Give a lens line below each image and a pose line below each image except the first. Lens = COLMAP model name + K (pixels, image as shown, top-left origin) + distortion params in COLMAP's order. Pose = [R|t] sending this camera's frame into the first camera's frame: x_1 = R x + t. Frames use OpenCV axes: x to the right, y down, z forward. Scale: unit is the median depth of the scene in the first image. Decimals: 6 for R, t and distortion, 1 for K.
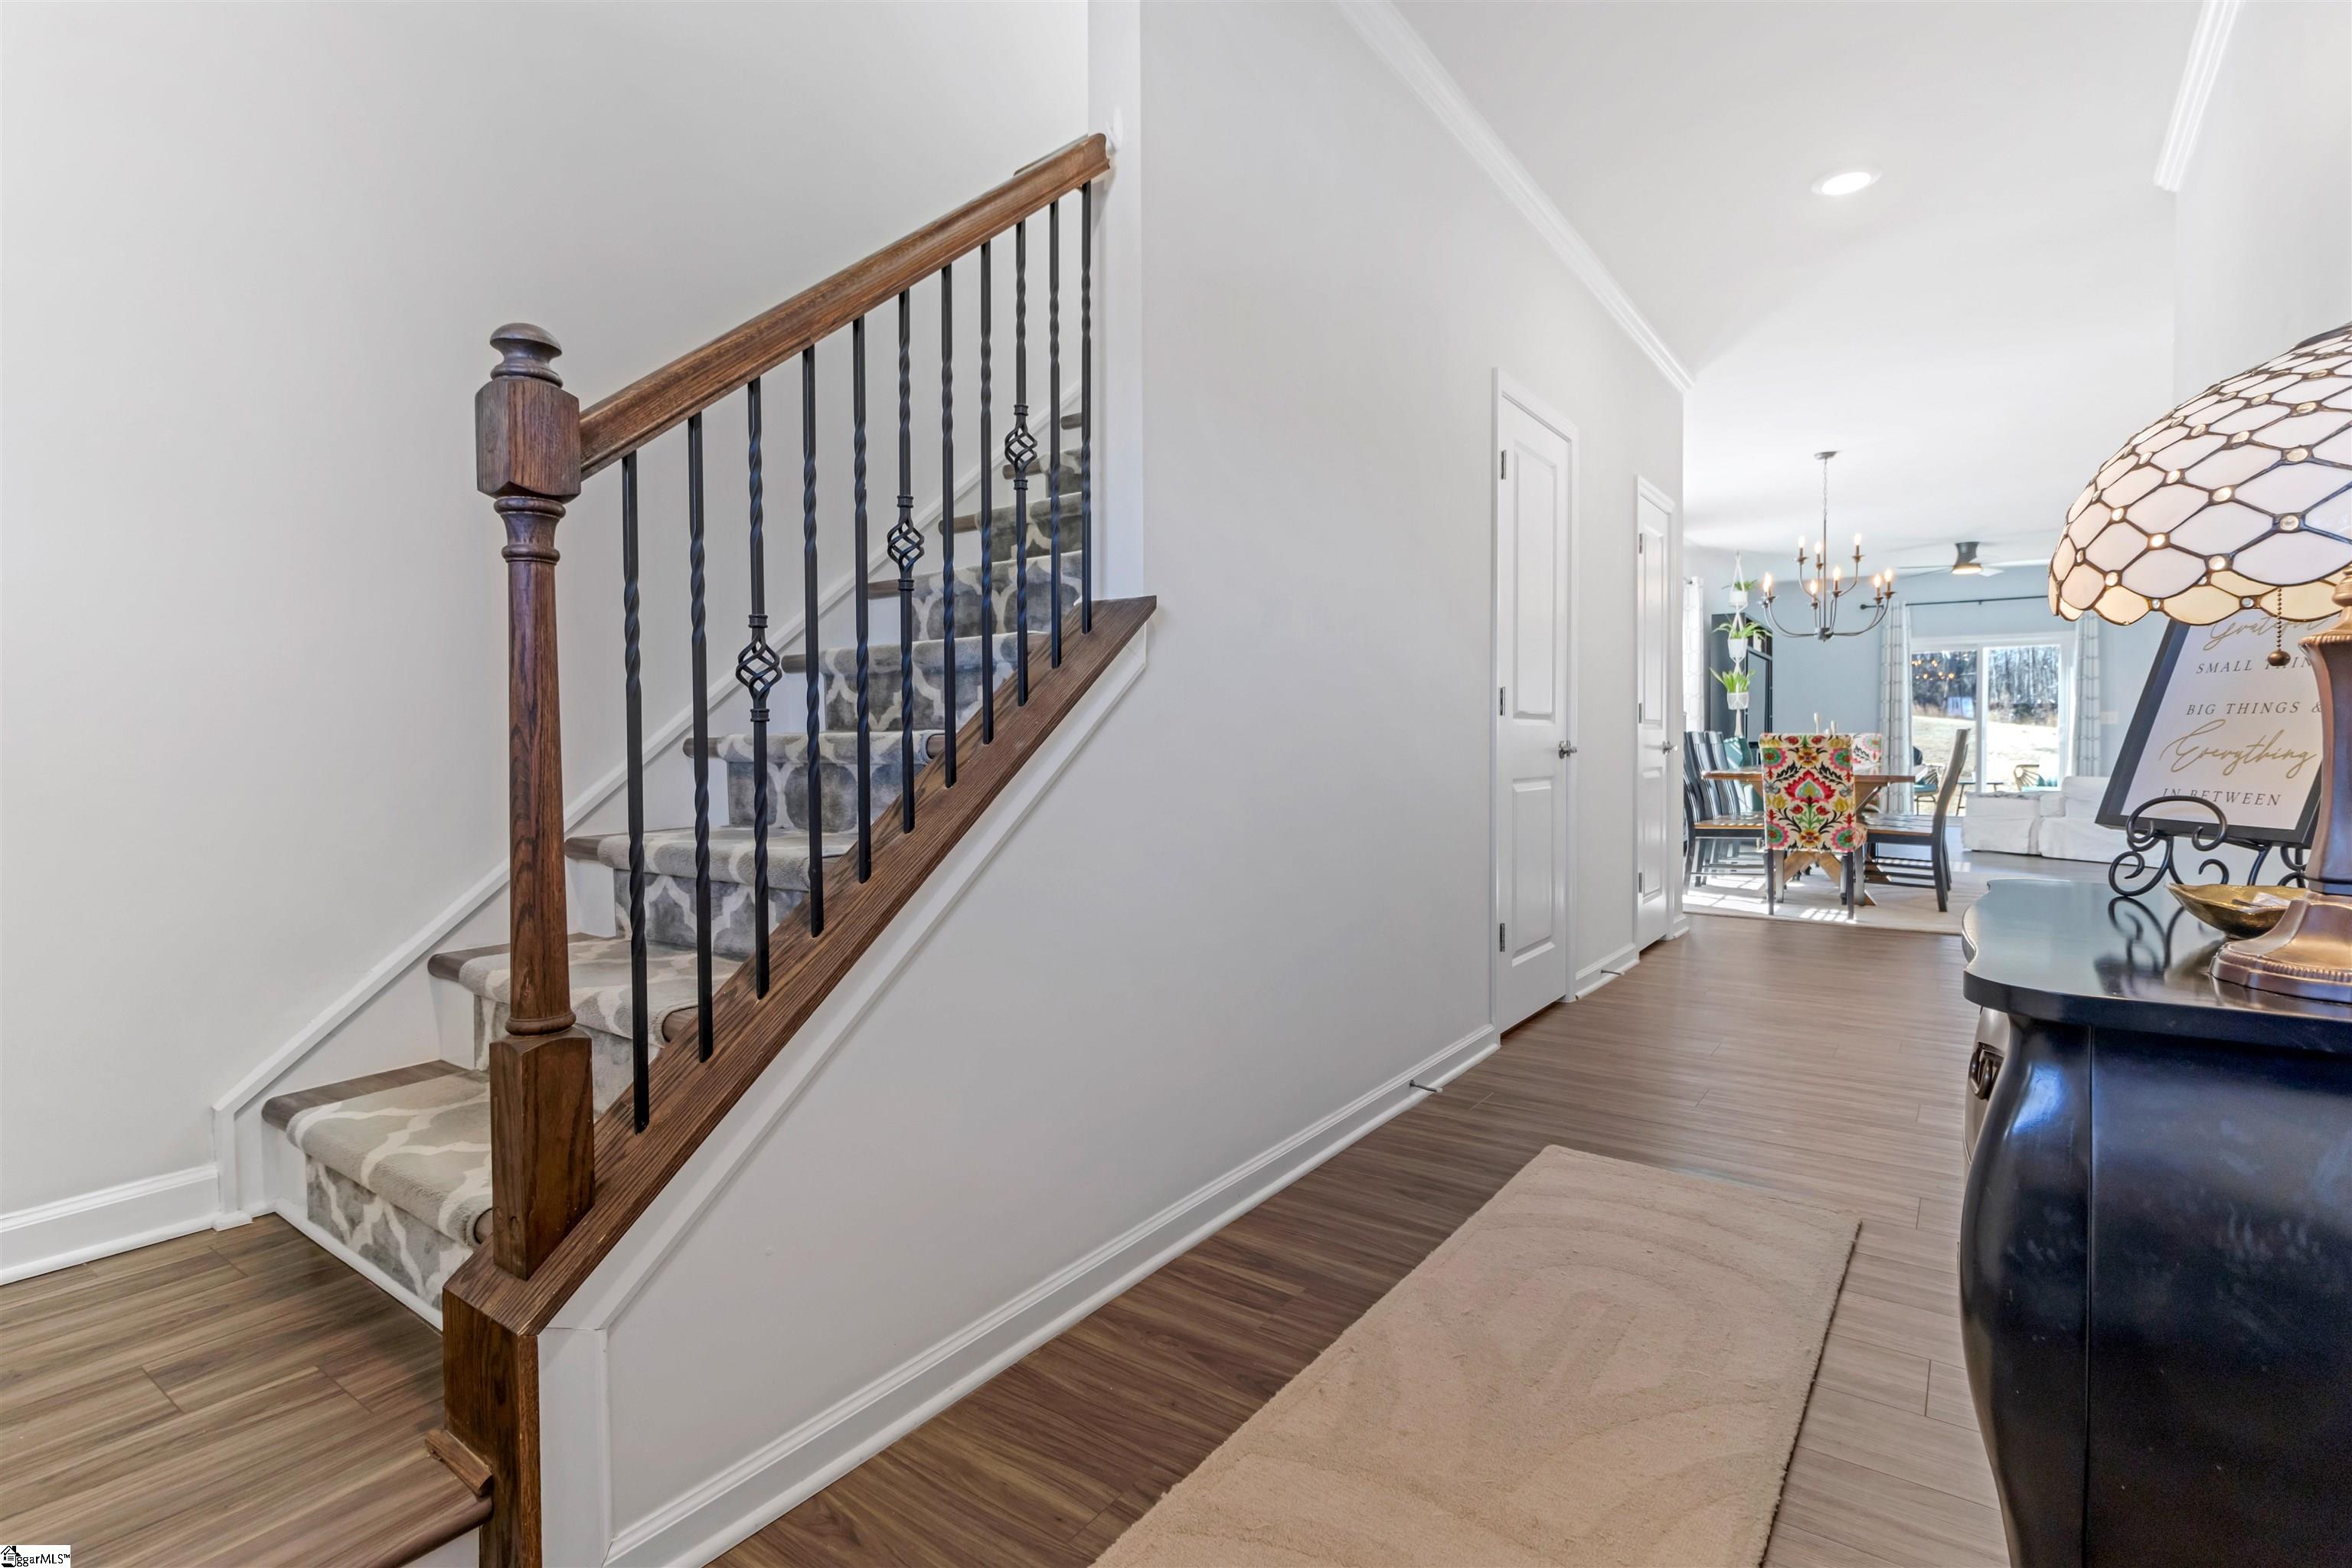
lens RADIAL K [[1161.9, 0, 1177.2], [0, 1161.9, 772.1], [0, 0, 1]] dist [-0.002052, 0.001707]
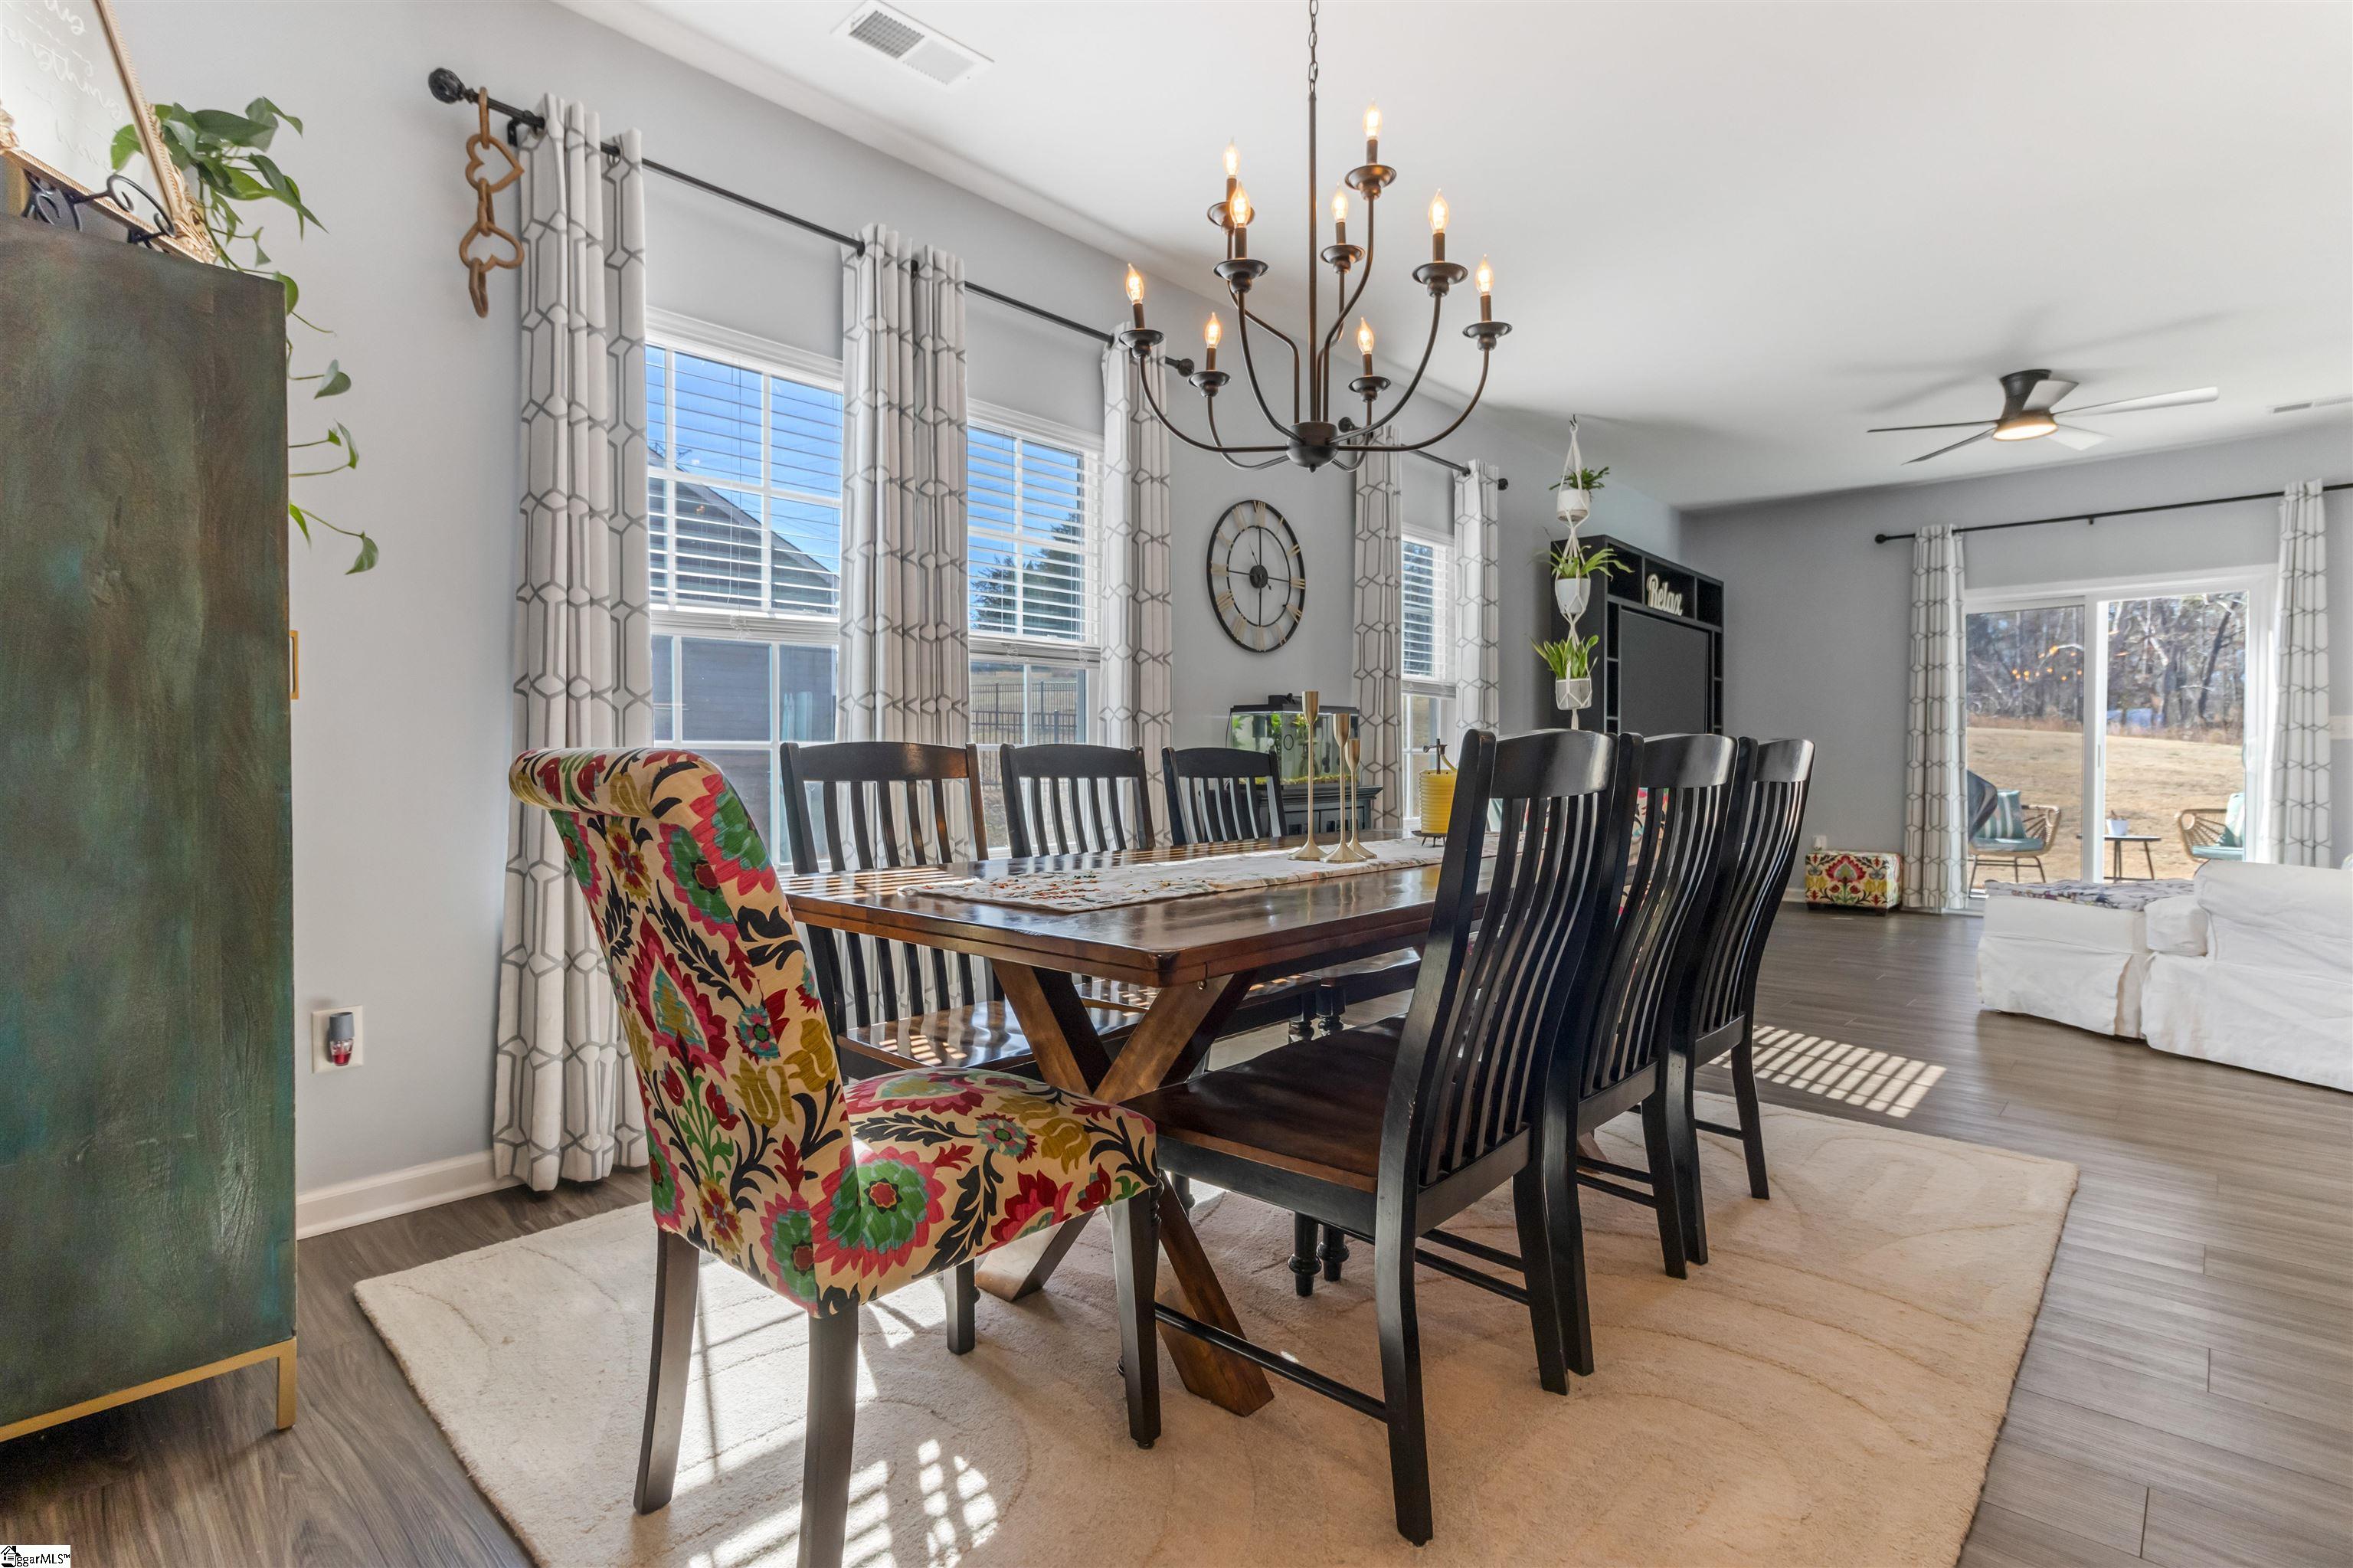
lens RADIAL K [[1162.4, 0, 1170.5], [0, 1162.4, 790.4], [0, 0, 1]] dist [-0.002052, 0.001707]
pose [[0.991565, 0.007724, -0.129383, 0.345463], [-0.008128, 0.999964, -0.002597, -0.012597], [0.129358, 0.003626, 0.991591, 0.413940]]
